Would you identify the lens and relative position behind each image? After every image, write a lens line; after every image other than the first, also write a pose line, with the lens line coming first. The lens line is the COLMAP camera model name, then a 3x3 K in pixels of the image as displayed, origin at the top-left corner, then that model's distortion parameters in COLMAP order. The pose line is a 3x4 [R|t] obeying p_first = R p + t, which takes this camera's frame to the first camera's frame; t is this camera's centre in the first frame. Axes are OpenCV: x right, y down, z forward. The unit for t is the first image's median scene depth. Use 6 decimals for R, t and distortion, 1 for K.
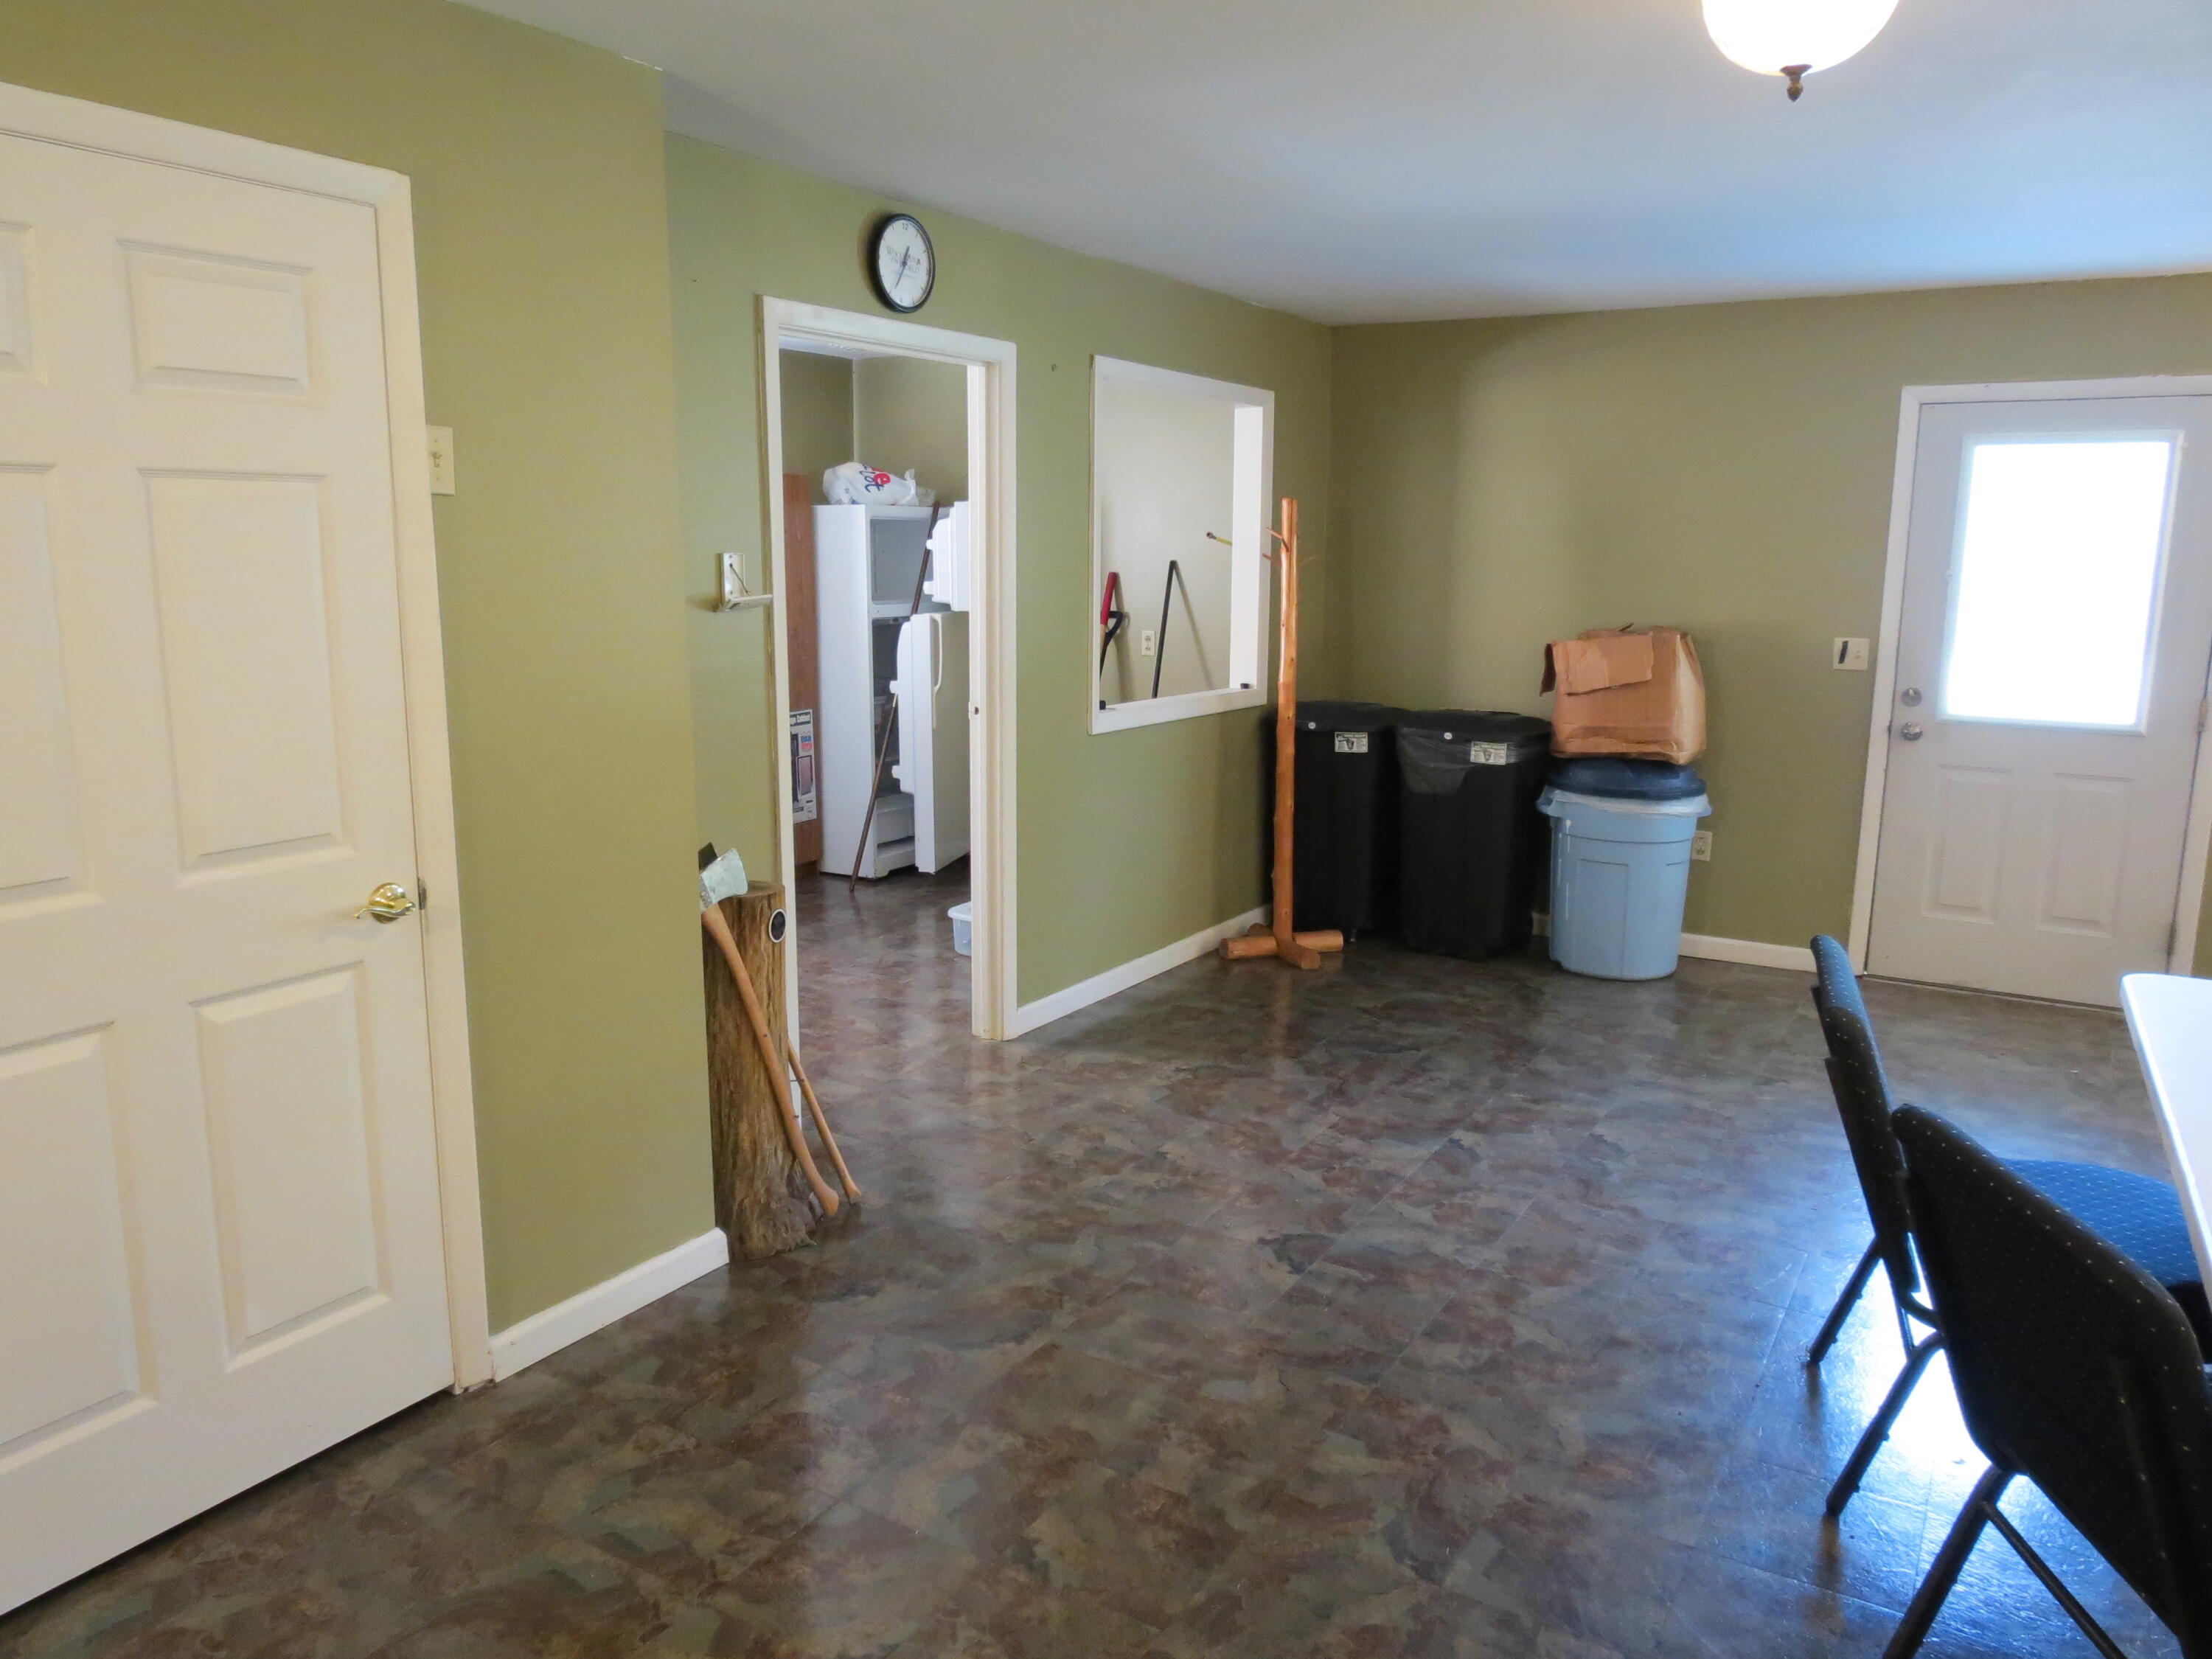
lens RADIAL K [[1557.3, 0, 1087.5], [0, 1557.3, 831.8], [0, 0, 1]] dist [-0.049189, 0.011724]
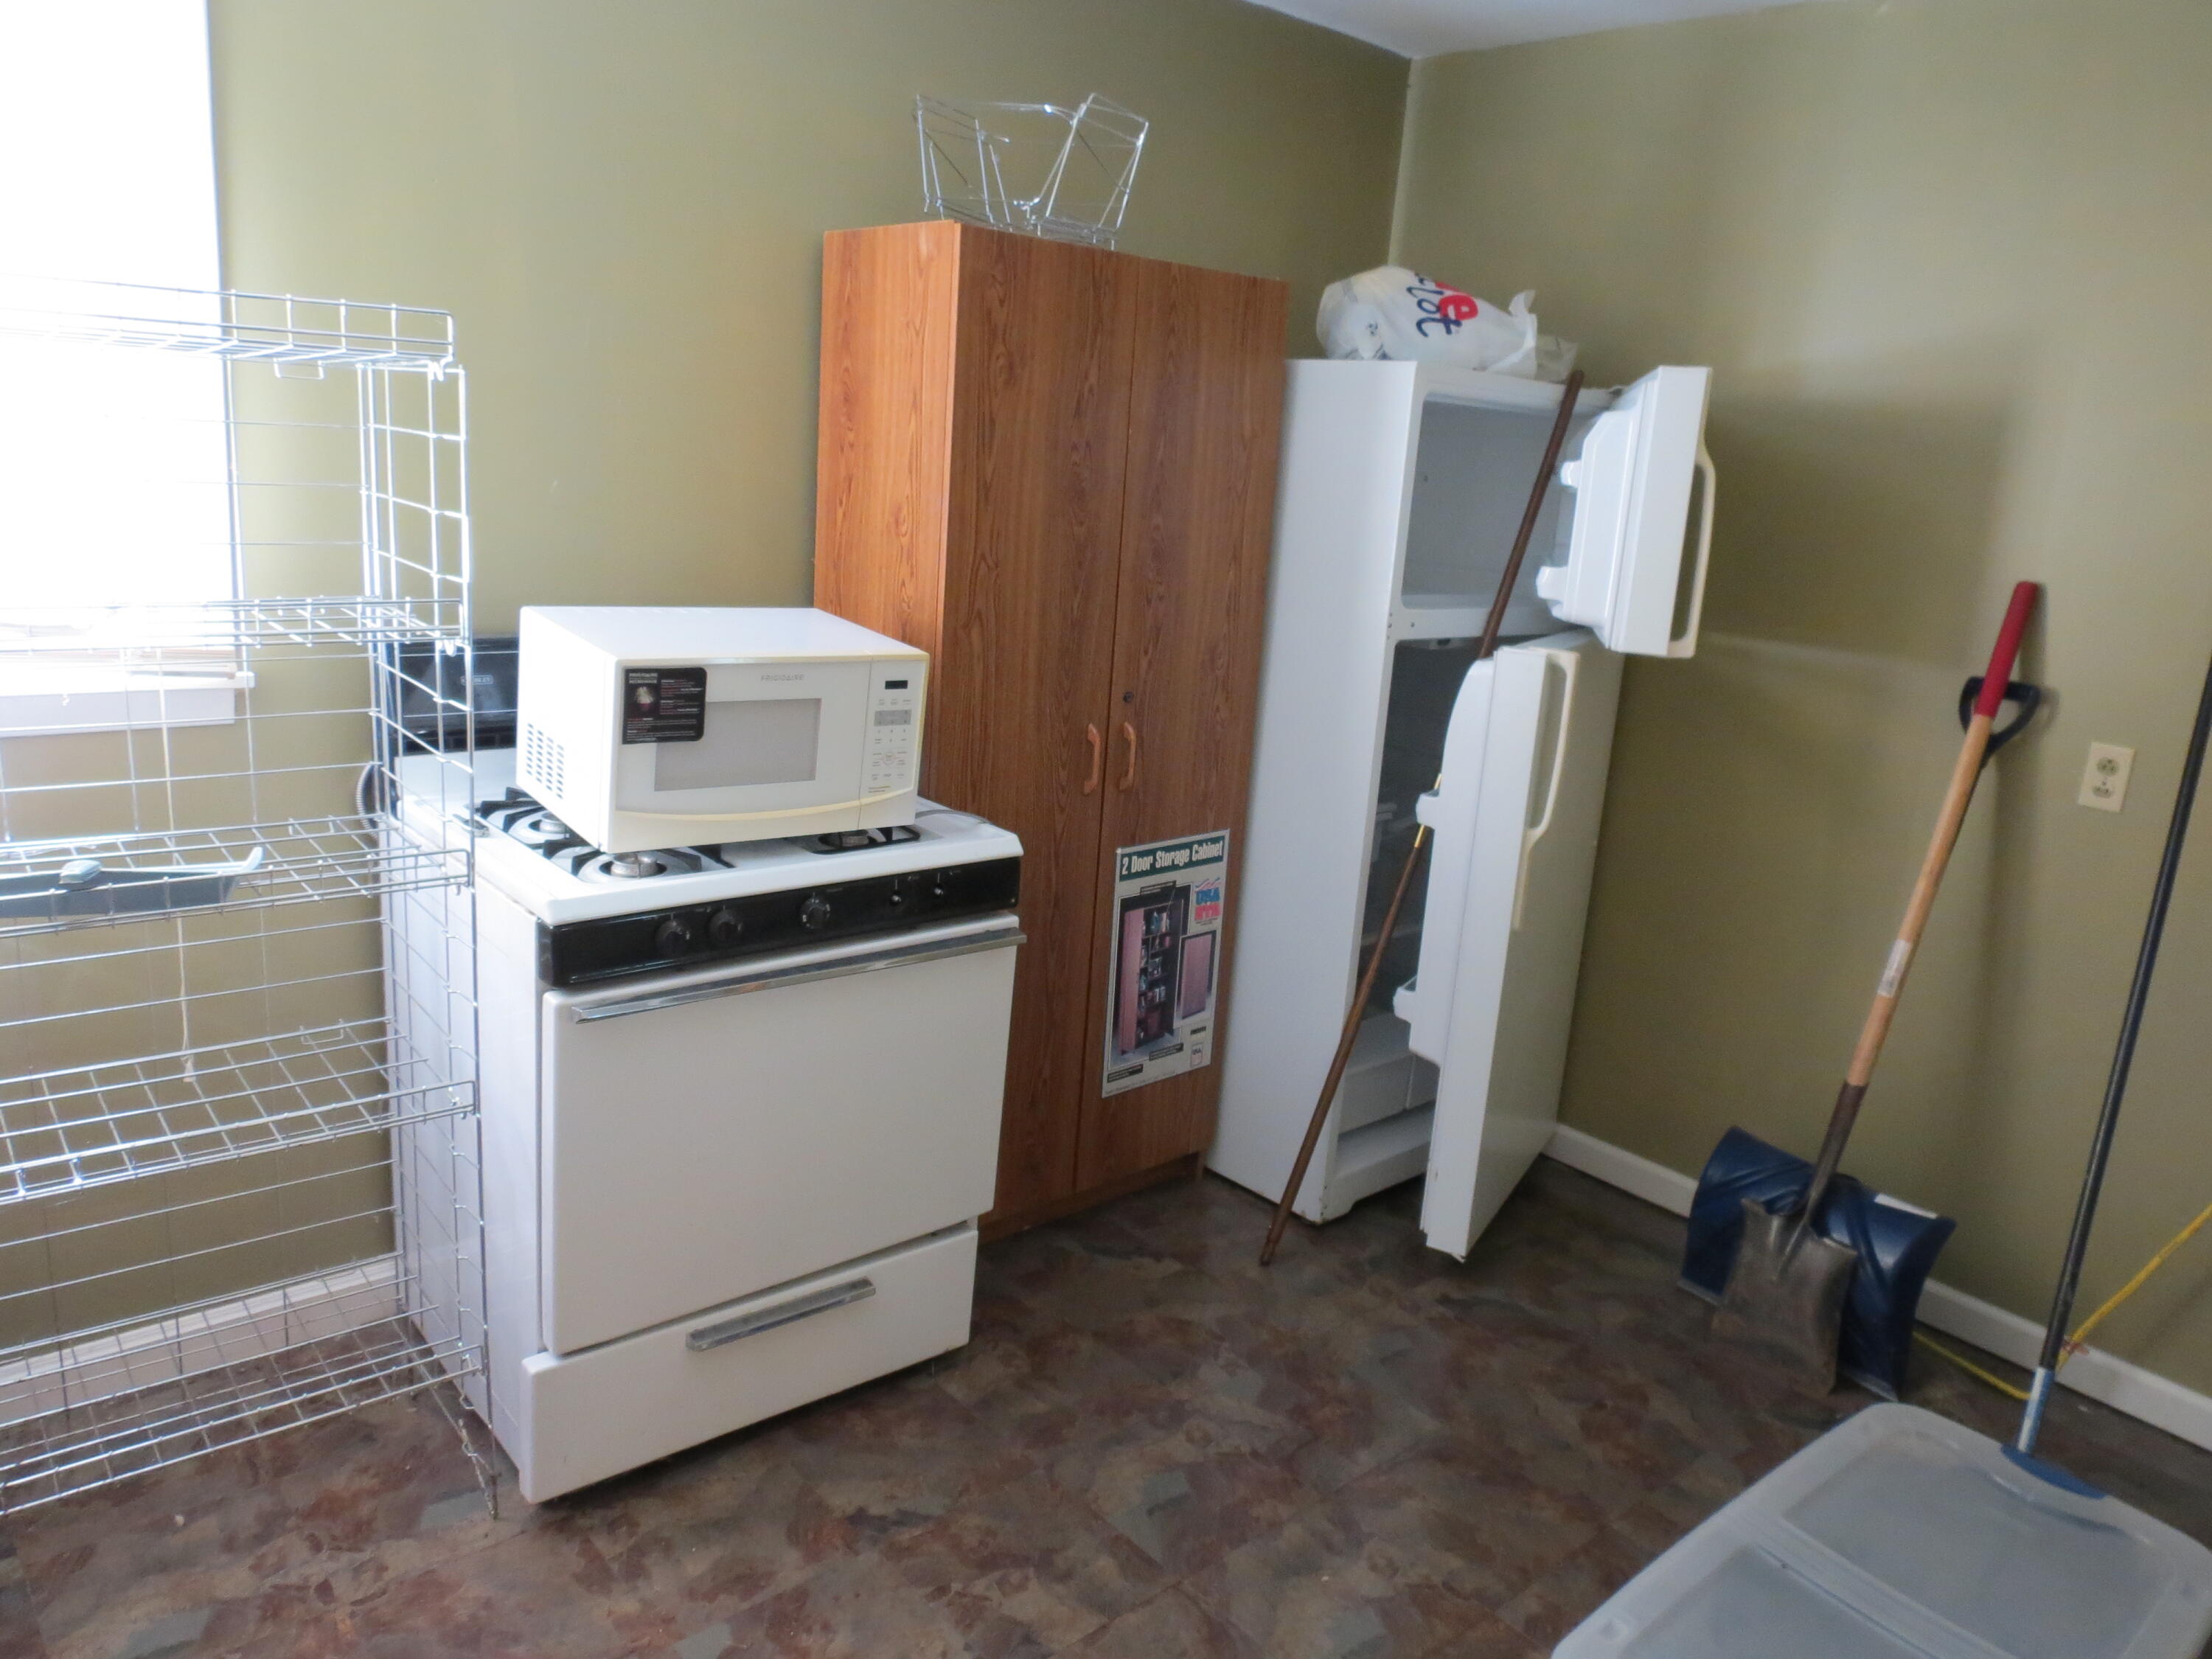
lens RADIAL K [[1557.3, 0, 1110.0], [0, 1557.3, 810.0], [0, 0, 1]] dist [-0.049189, 0.011724]
pose [[0.954261, 0.131375, -0.268564, -0.093300], [-0.119484, 0.991008, 0.060228, -0.107541], [0.274062, -0.025384, 0.961377, 0.574974]]
